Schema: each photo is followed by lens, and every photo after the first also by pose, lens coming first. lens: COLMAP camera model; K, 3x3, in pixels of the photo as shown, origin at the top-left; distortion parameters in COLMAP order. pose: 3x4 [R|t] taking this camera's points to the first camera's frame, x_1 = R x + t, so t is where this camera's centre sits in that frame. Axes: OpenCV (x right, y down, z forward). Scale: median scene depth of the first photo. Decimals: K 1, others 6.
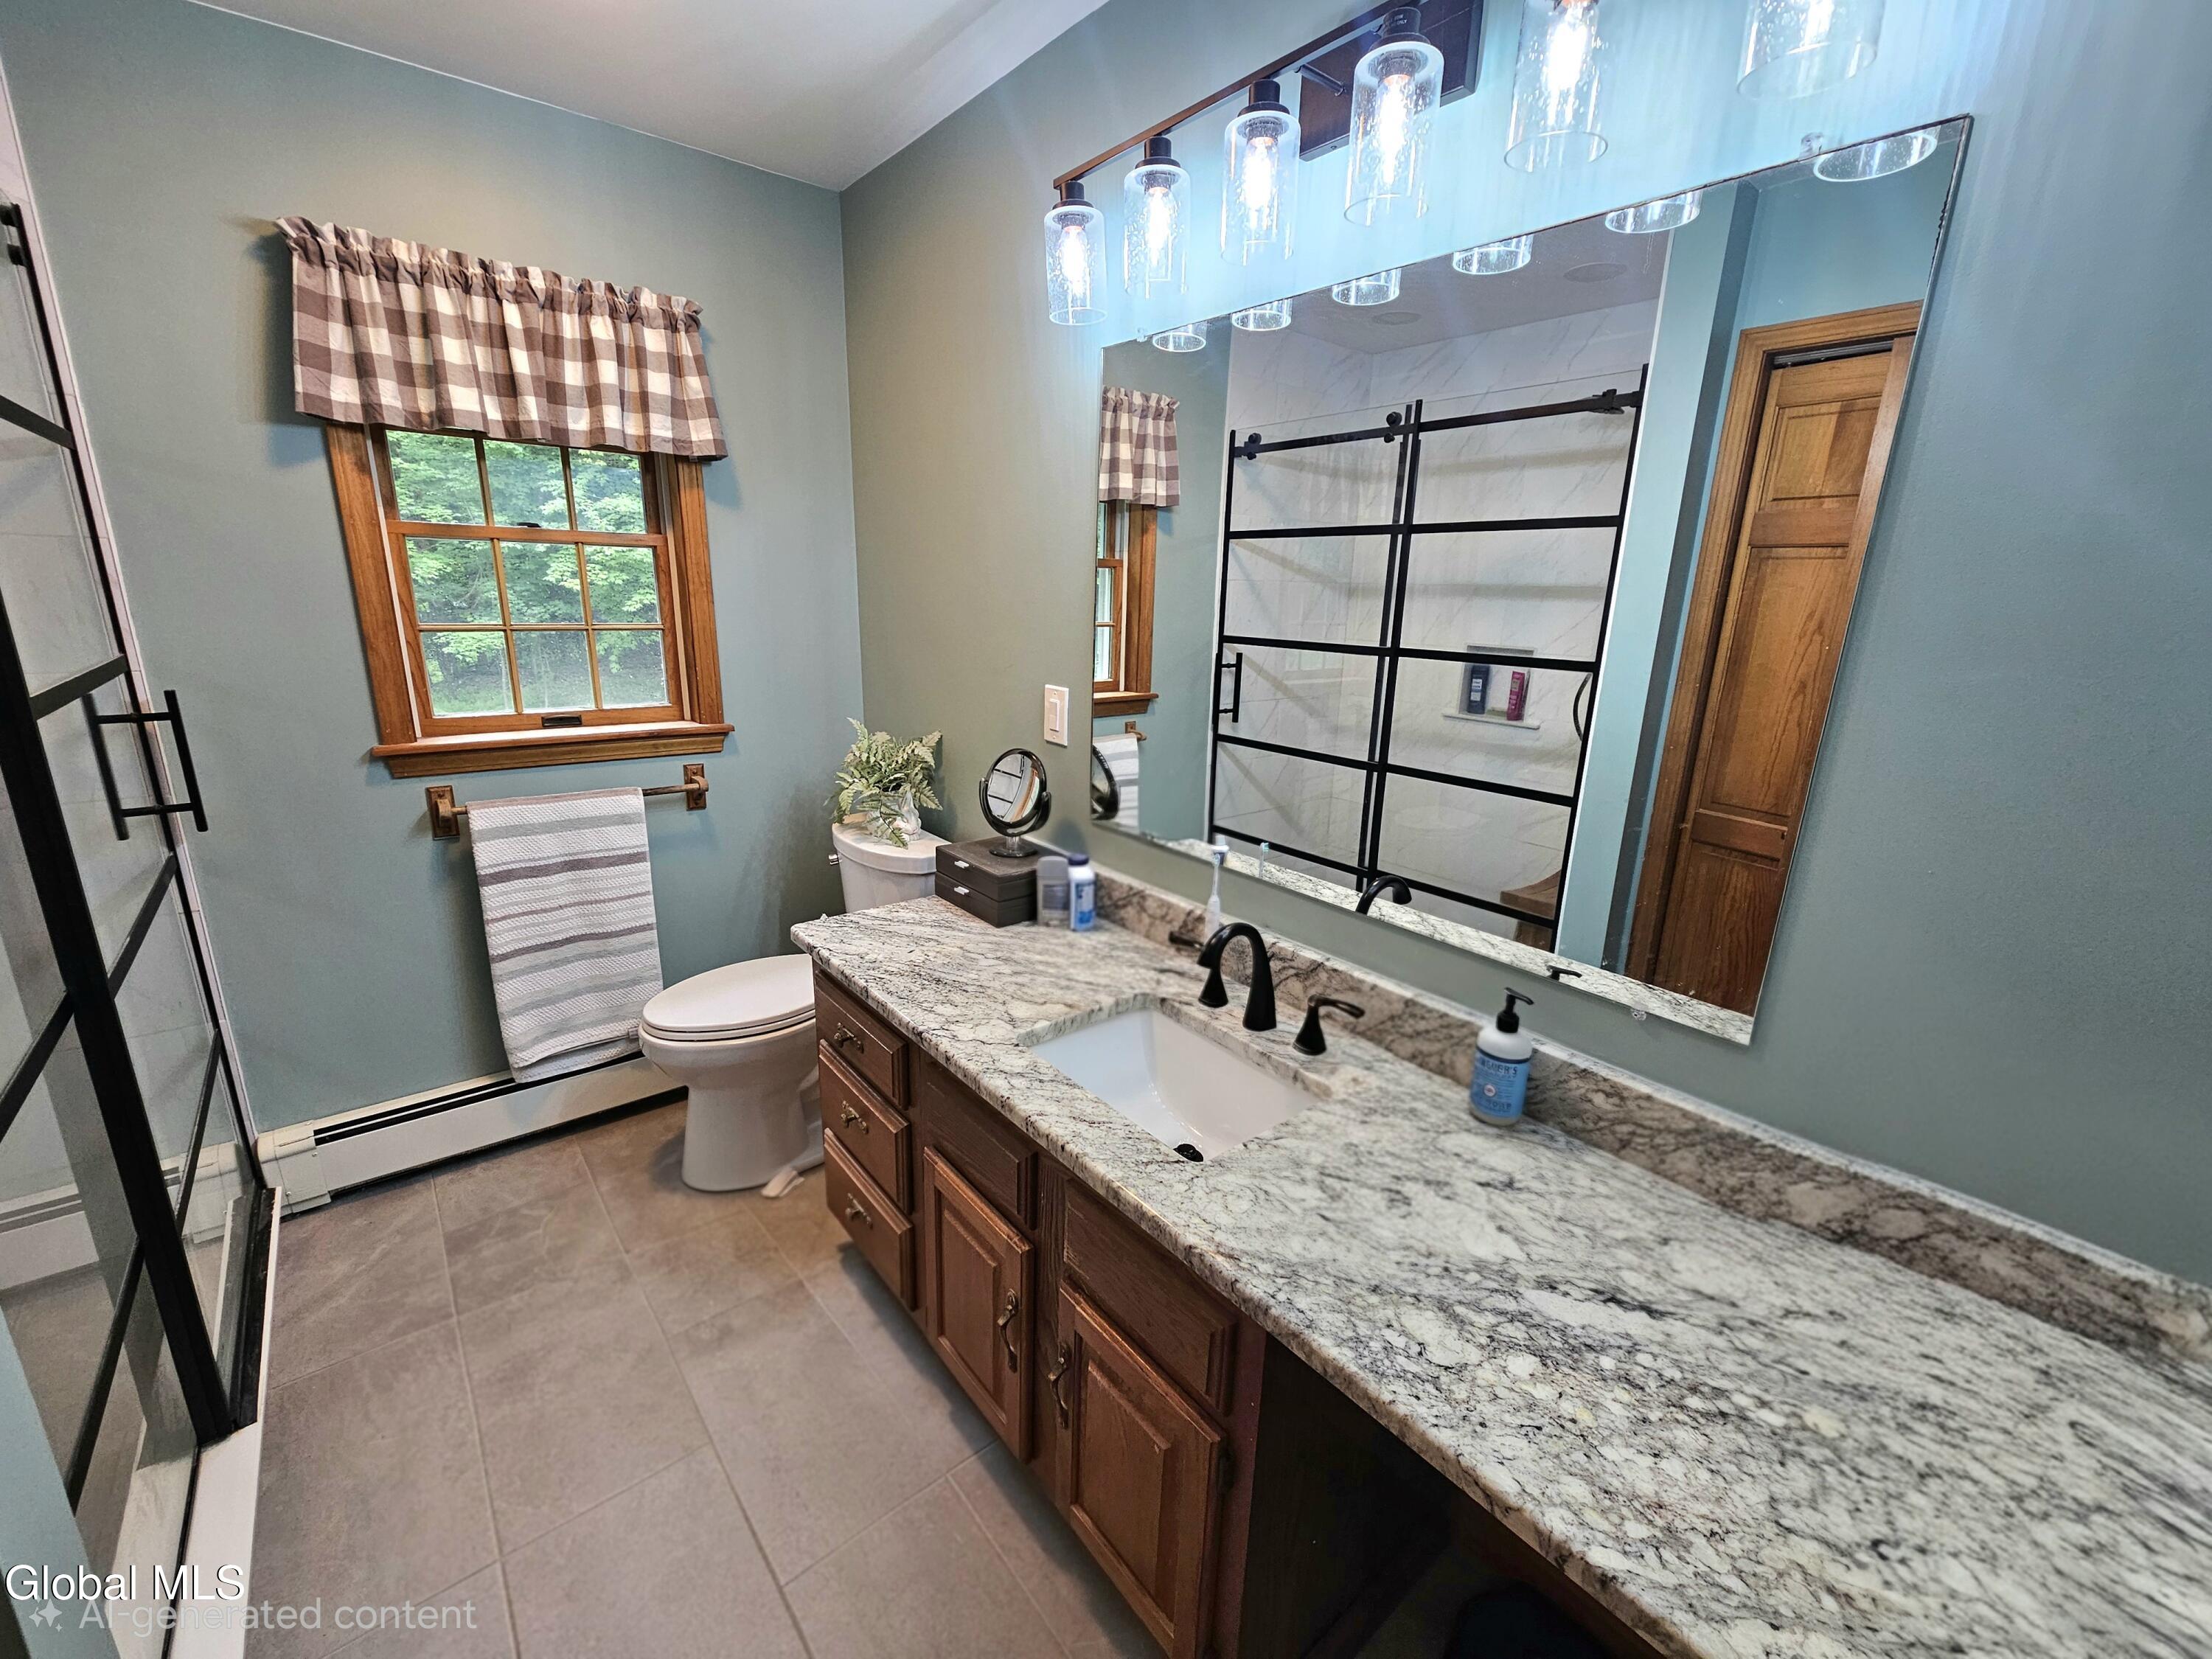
lens RADIAL K [[909.5, 0, 1108.6], [0, 909.5, 823.6], [0, 0, 1]] dist [0.003647, 0.000316]
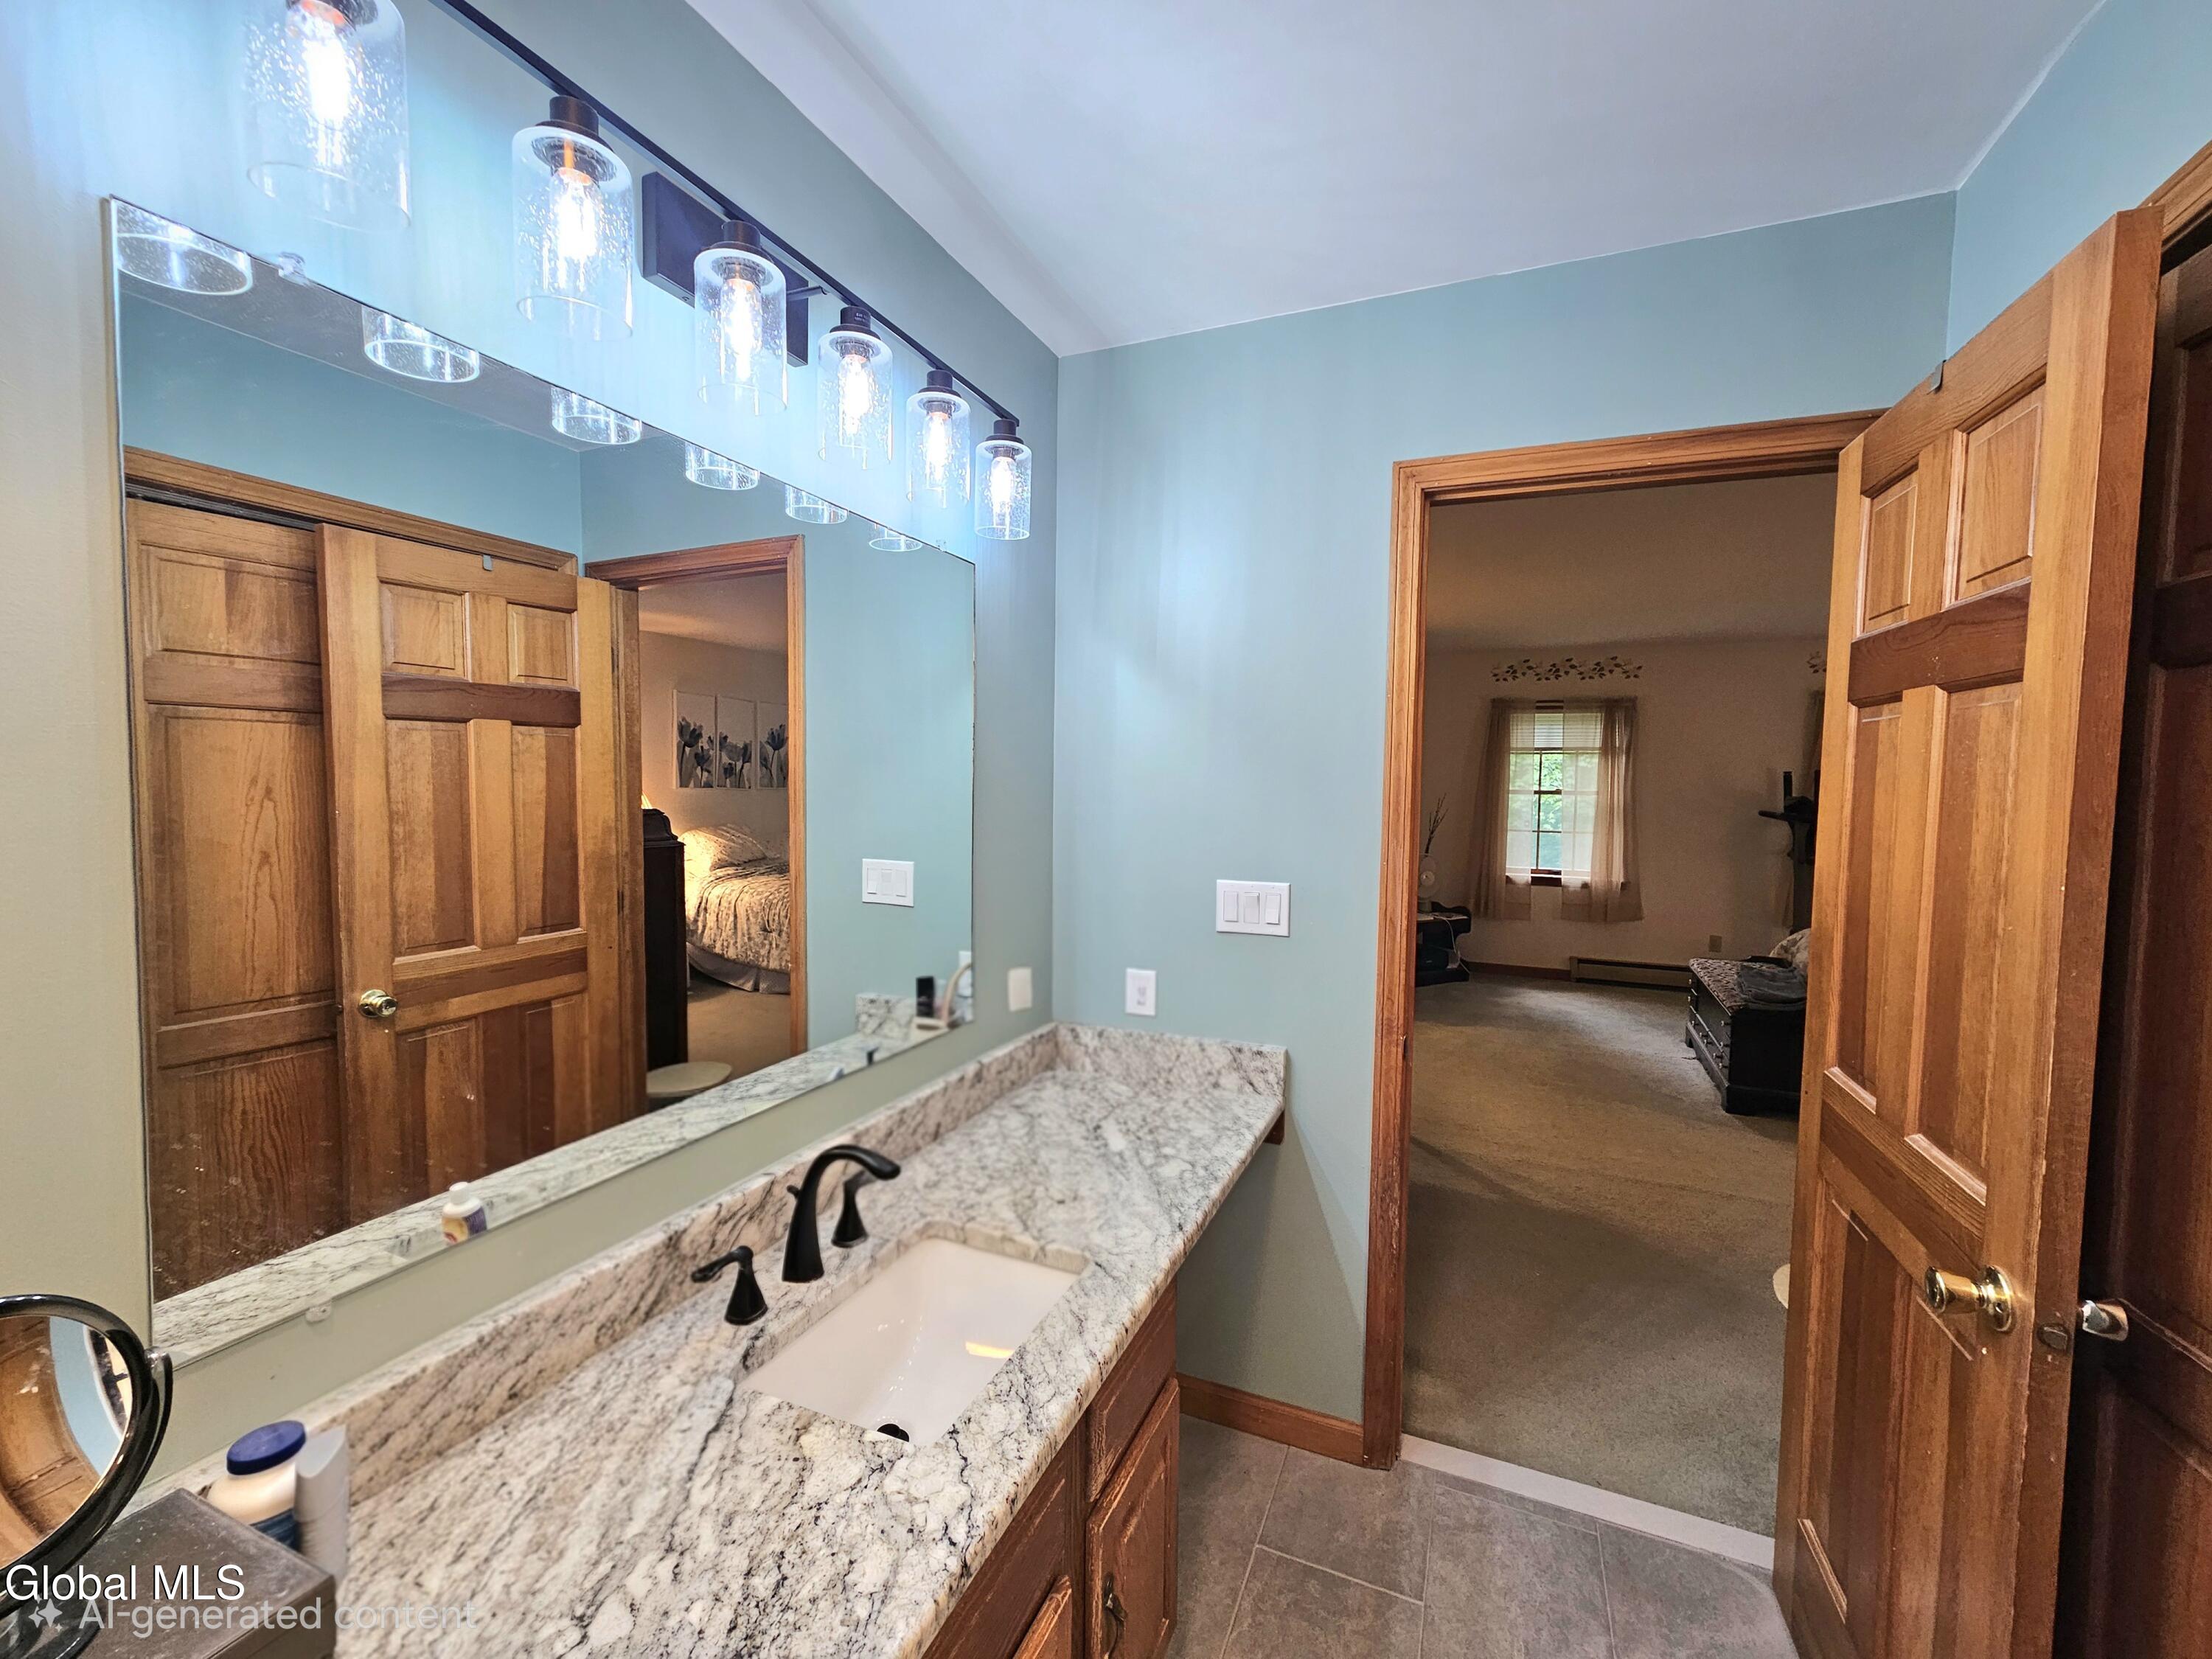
lens RADIAL K [[909.5, 0, 1111.9], [0, 909.5, 832.6], [0, 0, 1]] dist [0.003647, 0.000316]
pose [[-0.462585, -0.081423, 0.882828, -0.735945], [0.200067, 0.960501, 0.193418, -0.302460], [-0.863706, 0.266096, -0.428023, 1.089605]]
